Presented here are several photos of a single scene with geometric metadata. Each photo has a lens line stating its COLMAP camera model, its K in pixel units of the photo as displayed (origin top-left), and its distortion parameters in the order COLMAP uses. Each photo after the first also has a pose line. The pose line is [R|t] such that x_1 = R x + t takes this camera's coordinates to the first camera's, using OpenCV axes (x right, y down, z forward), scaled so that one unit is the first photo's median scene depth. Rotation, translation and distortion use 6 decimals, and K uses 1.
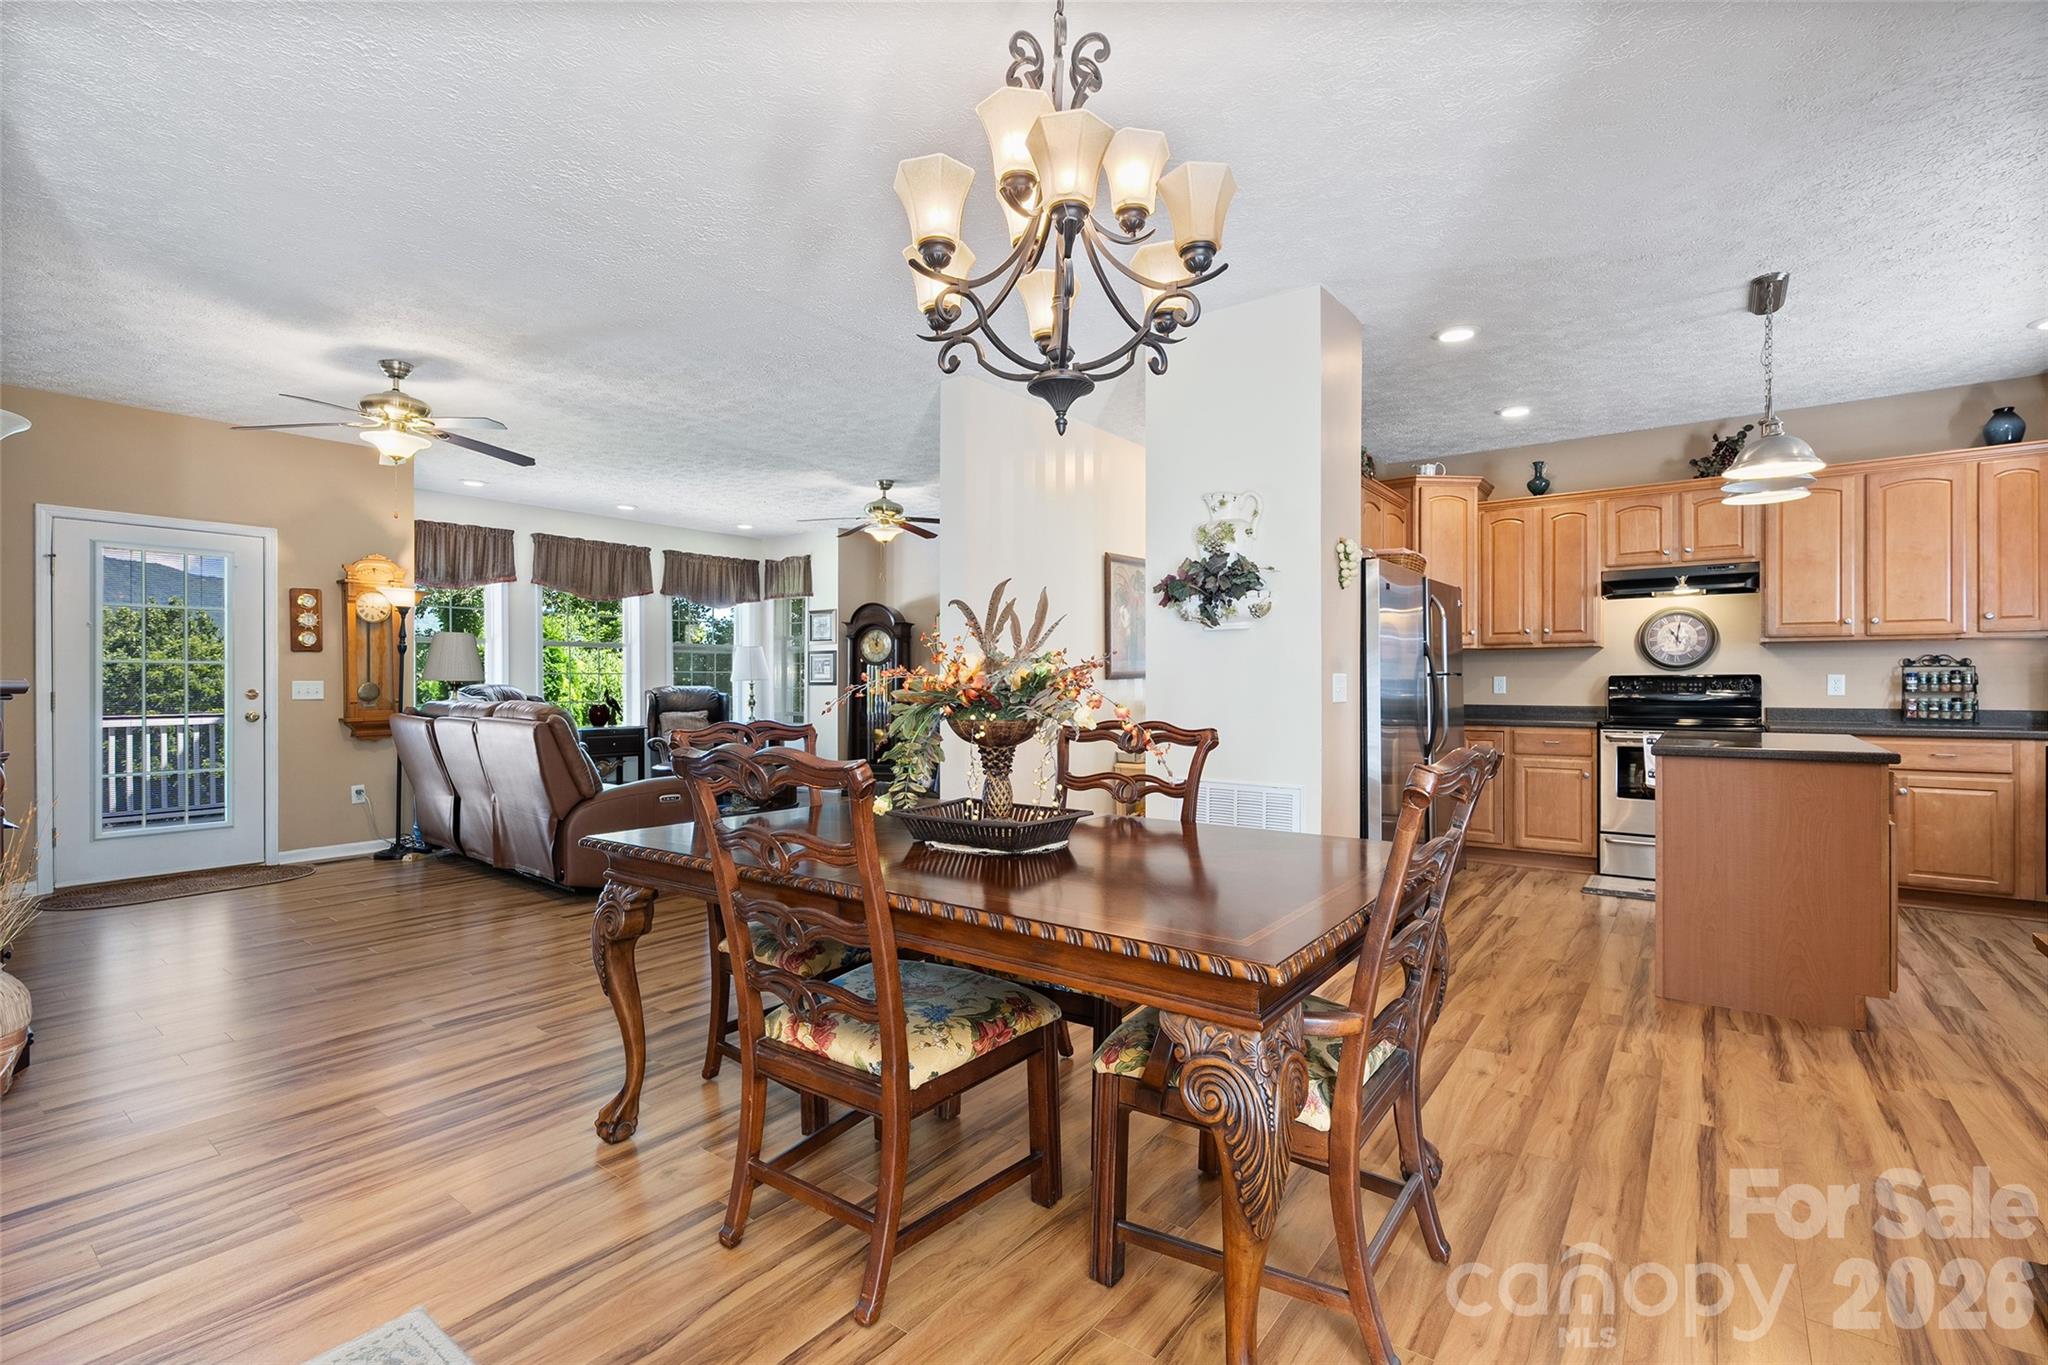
lens RADIAL K [[919.4, 0, 1015.0], [0, 919.4, 680.6], [0, 0, 1]] dist [-0.013482, 0.005946]
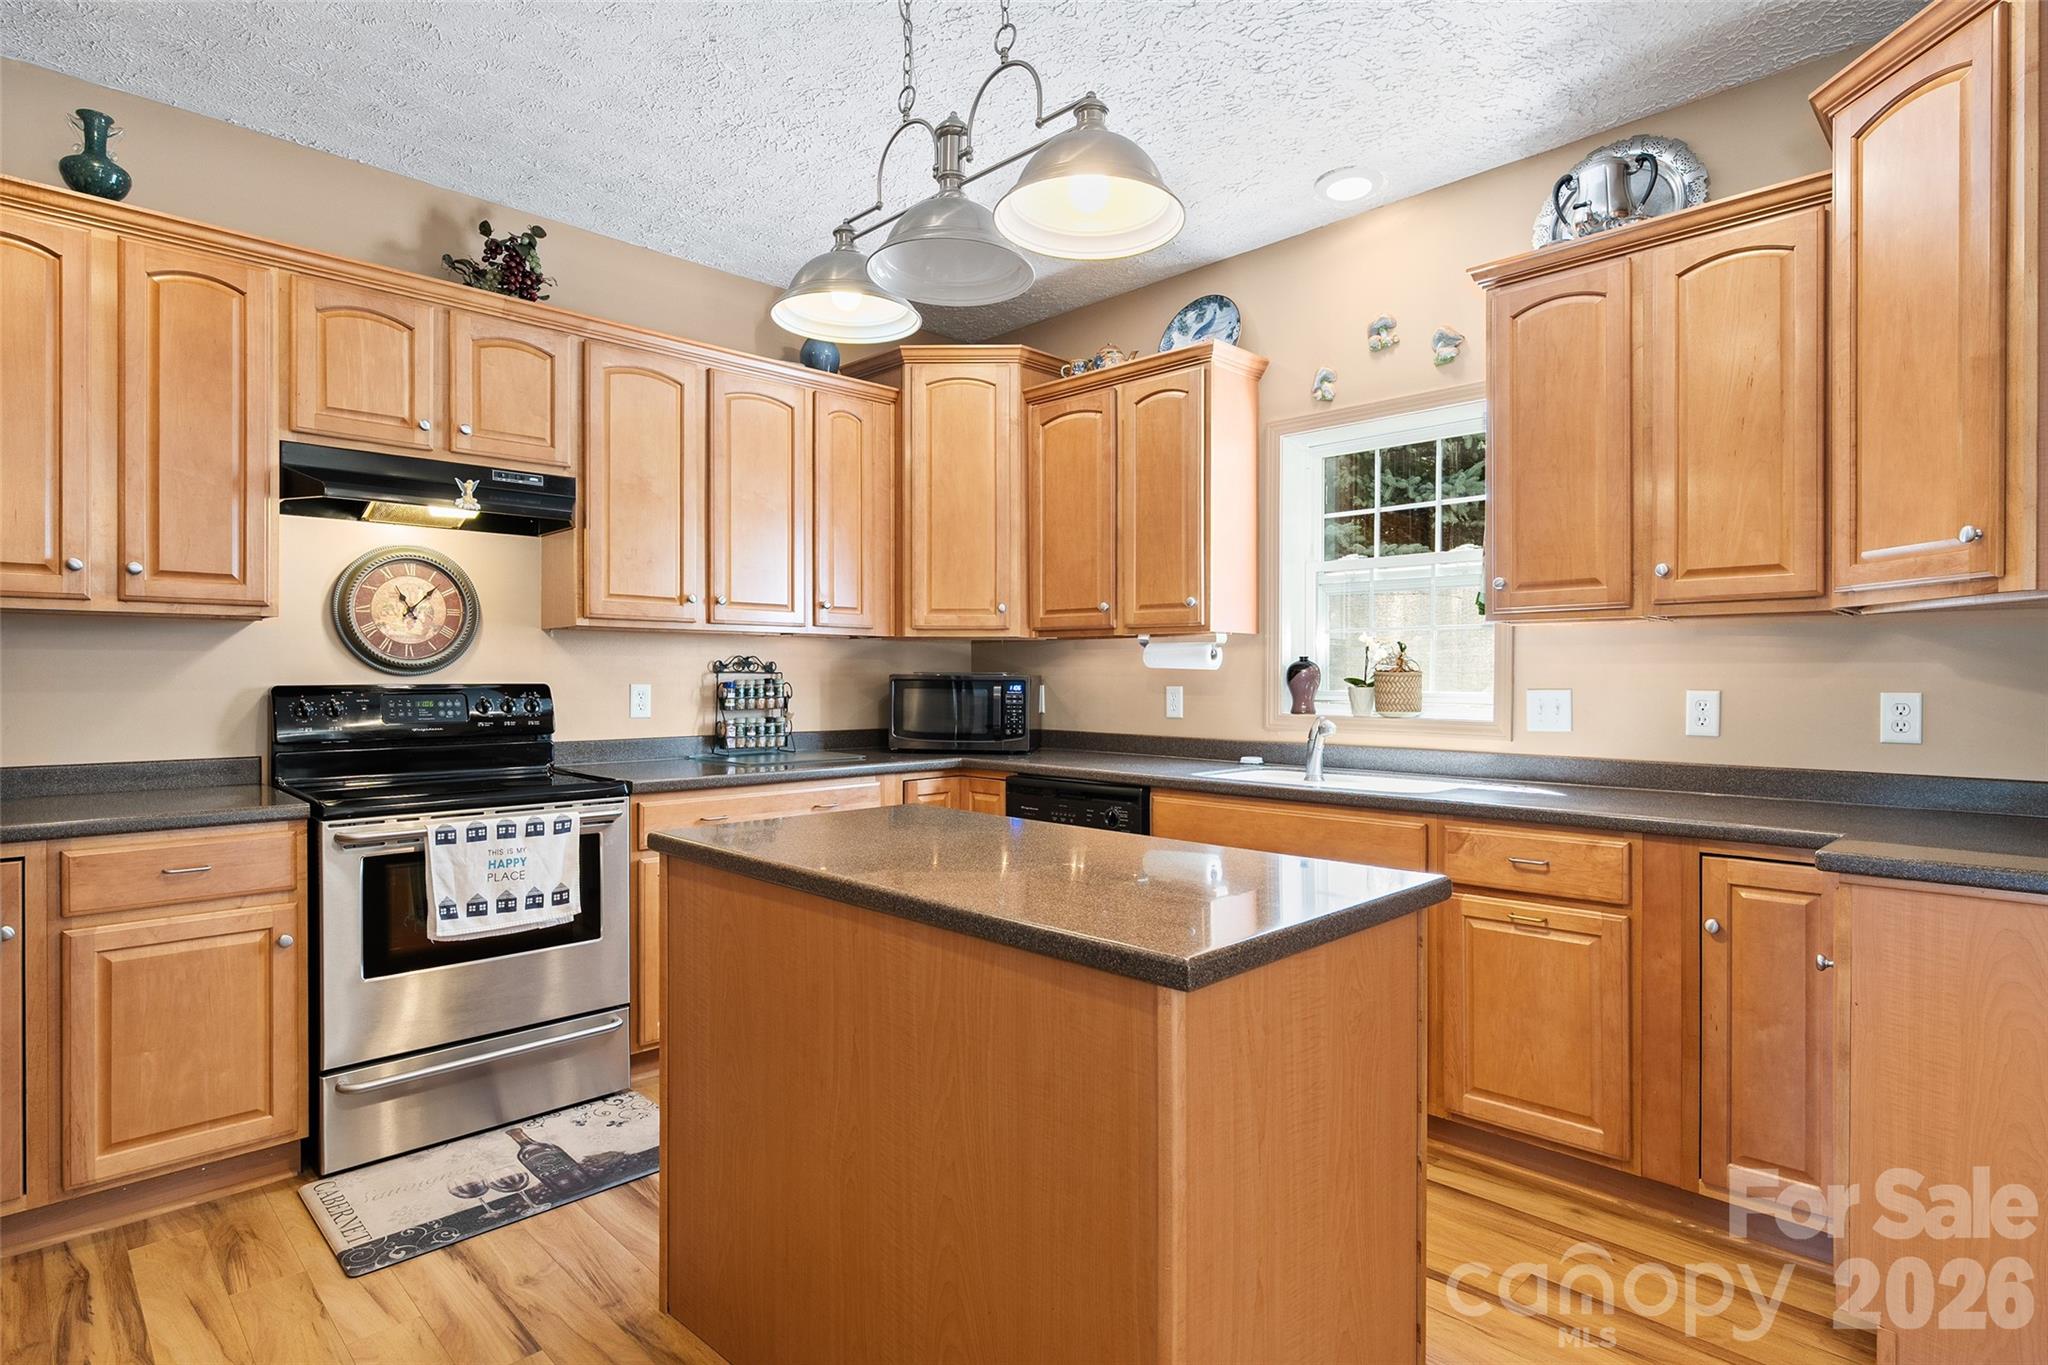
lens RADIAL K [[1051.0, 0, 1019.3], [0, 1051.0, 683.3], [0, 0, 1]] dist [-0.005225, 0.002581]
pose [[0.144754, -0.006247, 0.989448, 0.222644], [-0.003263, 0.999972, 0.006791, -0.012249], [-0.989462, -0.004211, 0.144730, 0.623240]]
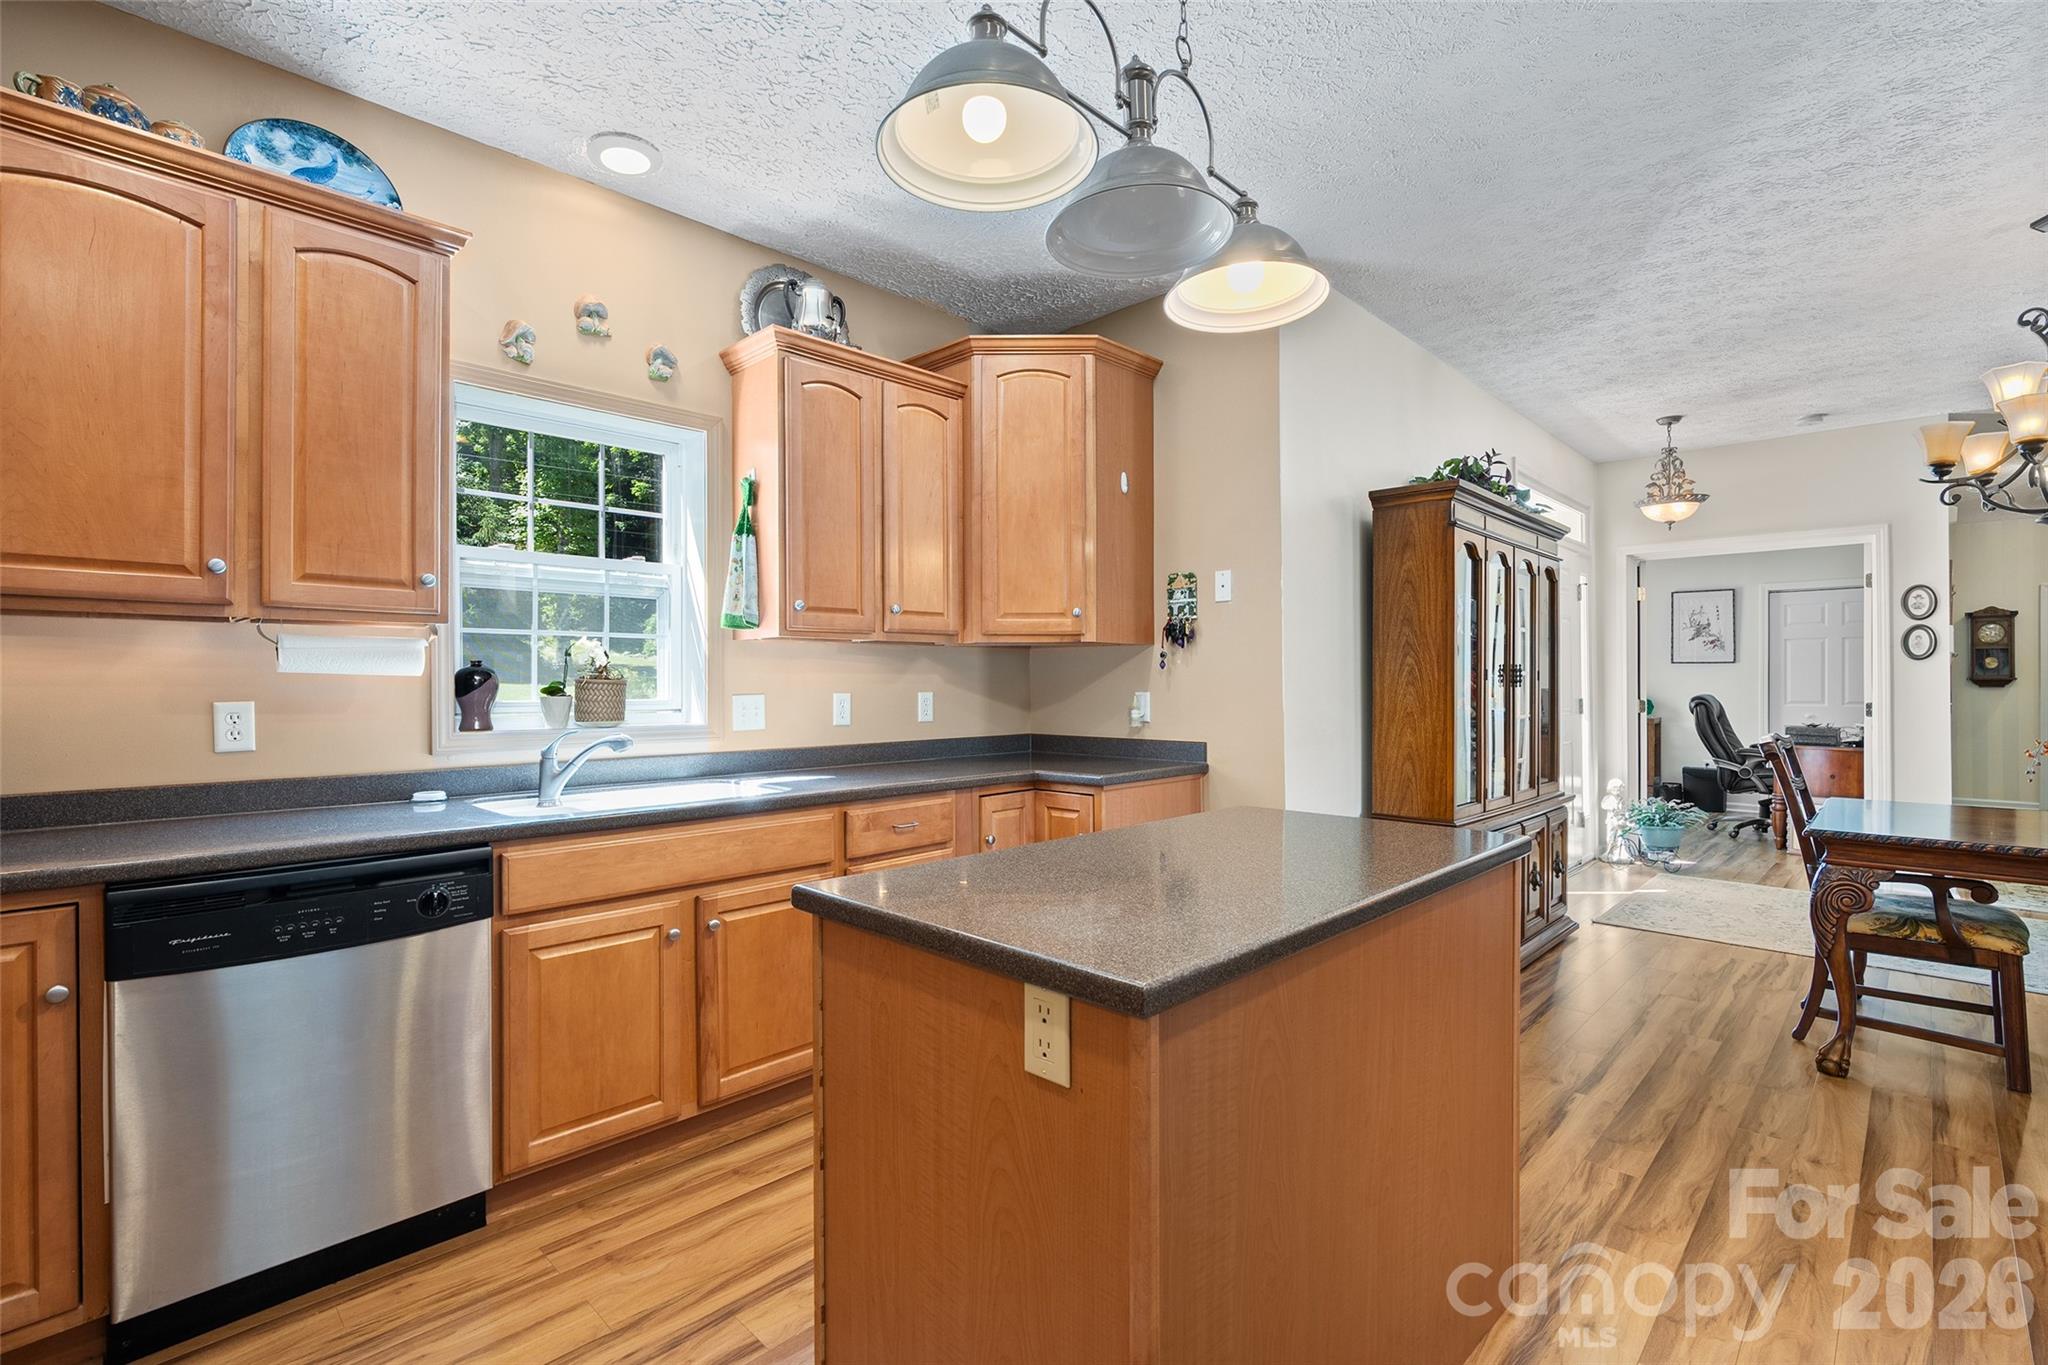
lens RADIAL K [[919.4, 0, 1018.0], [0, 919.4, 681.7], [0, 0, 1]] dist [-0.013482, 0.005946]
pose [[-0.991742, 0.002135, 0.128234, 0.577150], [0.002016, 0.999997, -0.001054, -0.013162], [-0.128236, -0.000787, -0.991743, 0.982173]]
